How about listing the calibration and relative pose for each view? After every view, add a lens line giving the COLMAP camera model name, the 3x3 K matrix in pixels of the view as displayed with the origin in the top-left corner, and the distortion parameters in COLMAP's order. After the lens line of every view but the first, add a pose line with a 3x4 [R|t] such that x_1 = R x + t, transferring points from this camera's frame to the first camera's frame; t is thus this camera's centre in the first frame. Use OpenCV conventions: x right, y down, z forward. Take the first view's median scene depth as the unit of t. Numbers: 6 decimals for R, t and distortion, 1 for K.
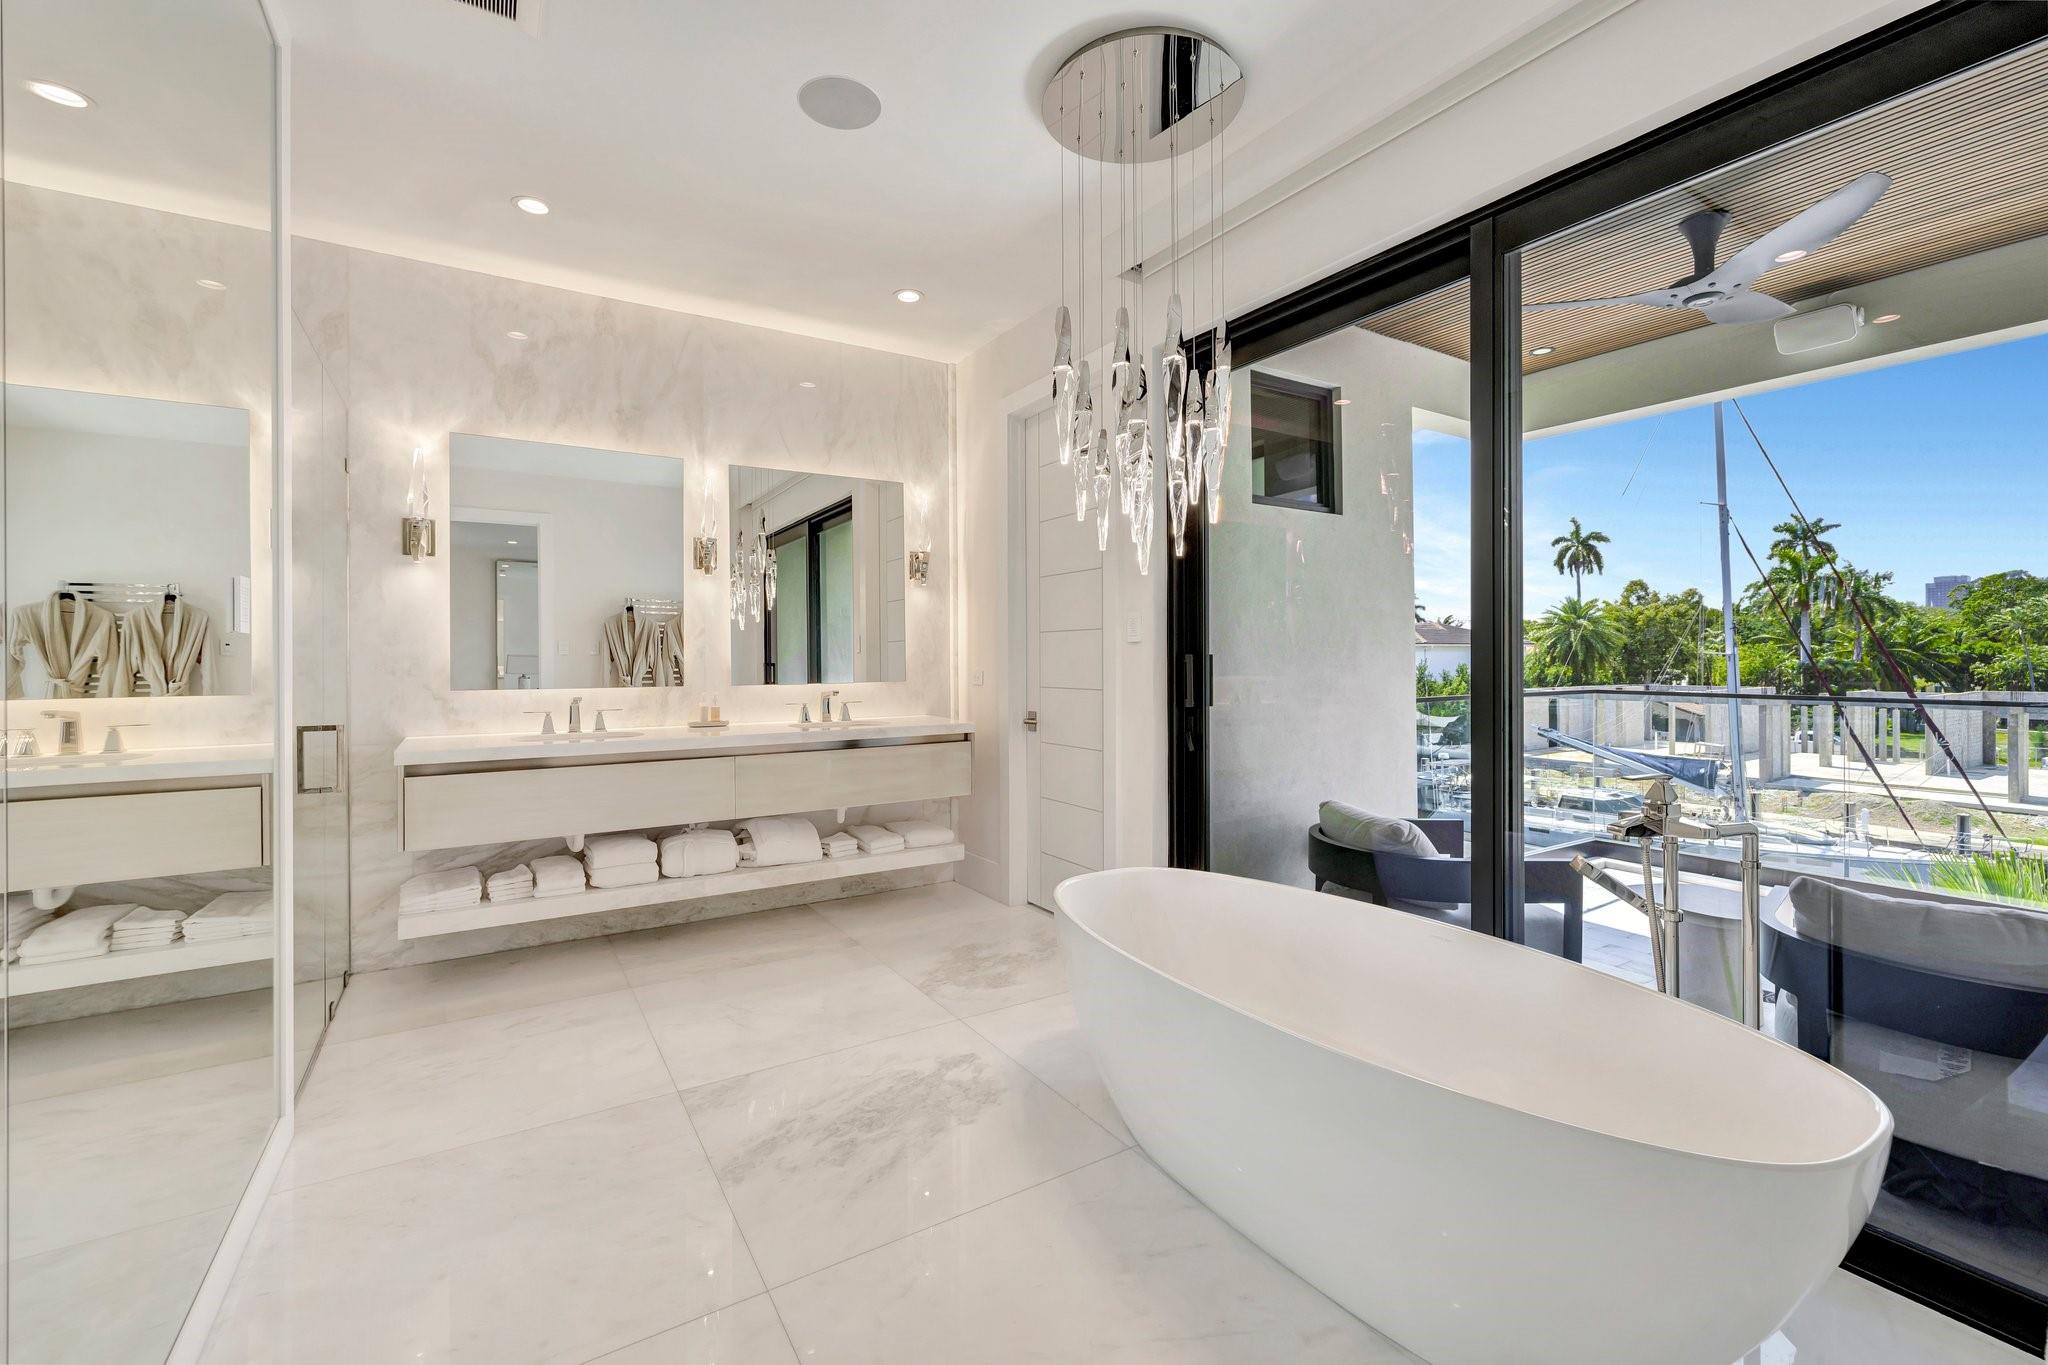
lens RADIAL K [[874.7, 0, 1017.3], [0, 874.7, 664.9], [0, 0, 1]] dist [-0.002471, 0.000762]
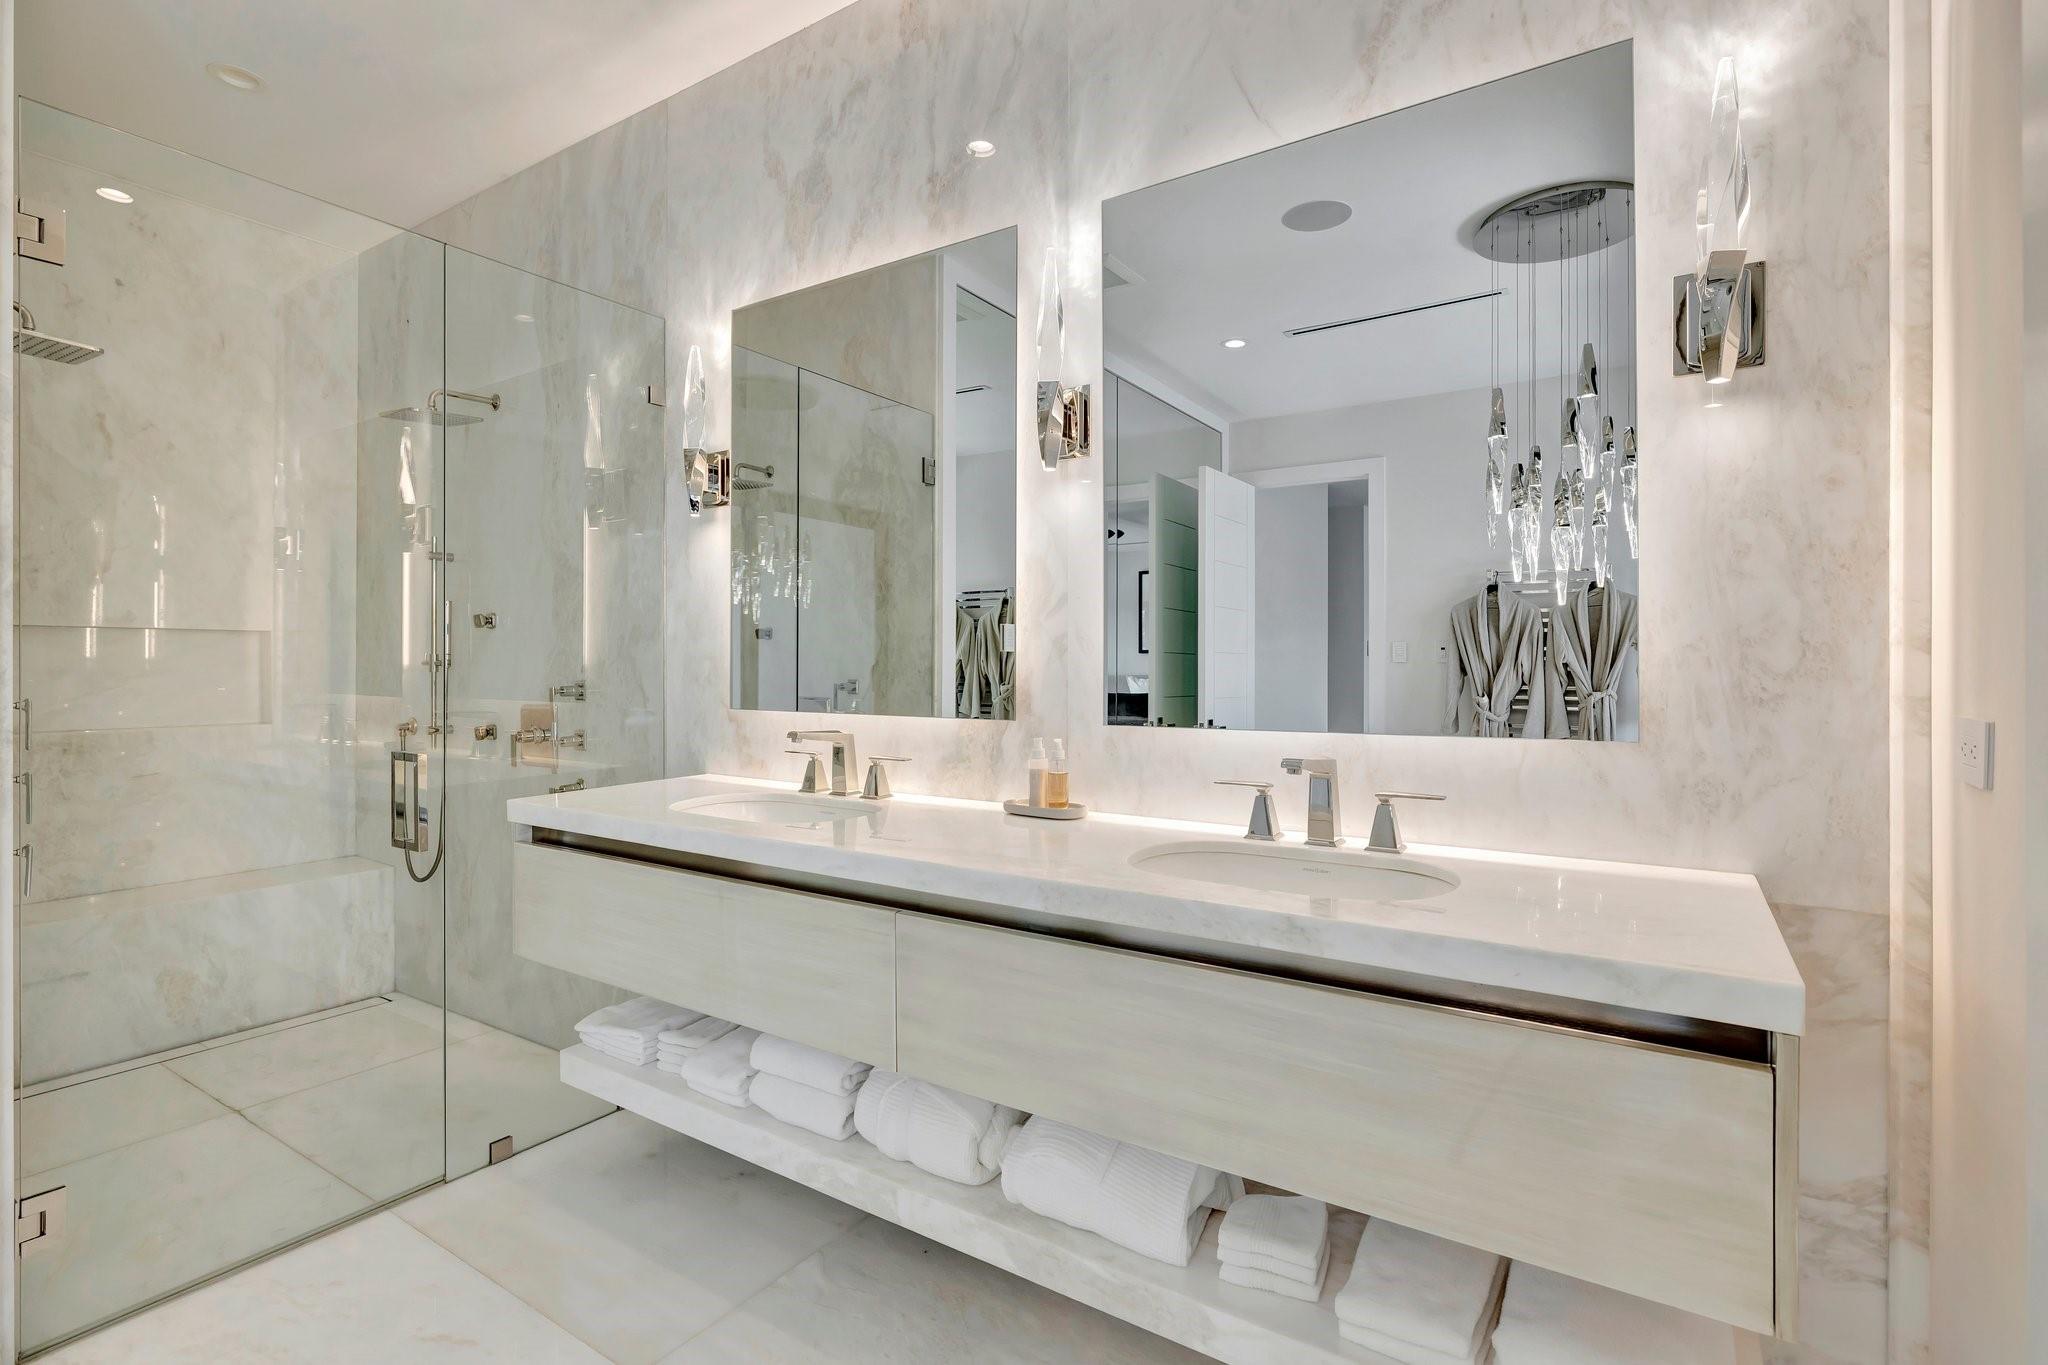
lens RADIAL K [[964.3, 0, 1016.0], [0, 964.3, 673.7], [0, 0, 1]] dist [-0.000055, 0.000543]
pose [[0.414724, 0.010568, -0.909886, 0.079718], [-0.015381, 0.999871, 0.004603, -0.002667], [0.909817, 0.012086, 0.414833, 0.776574]]
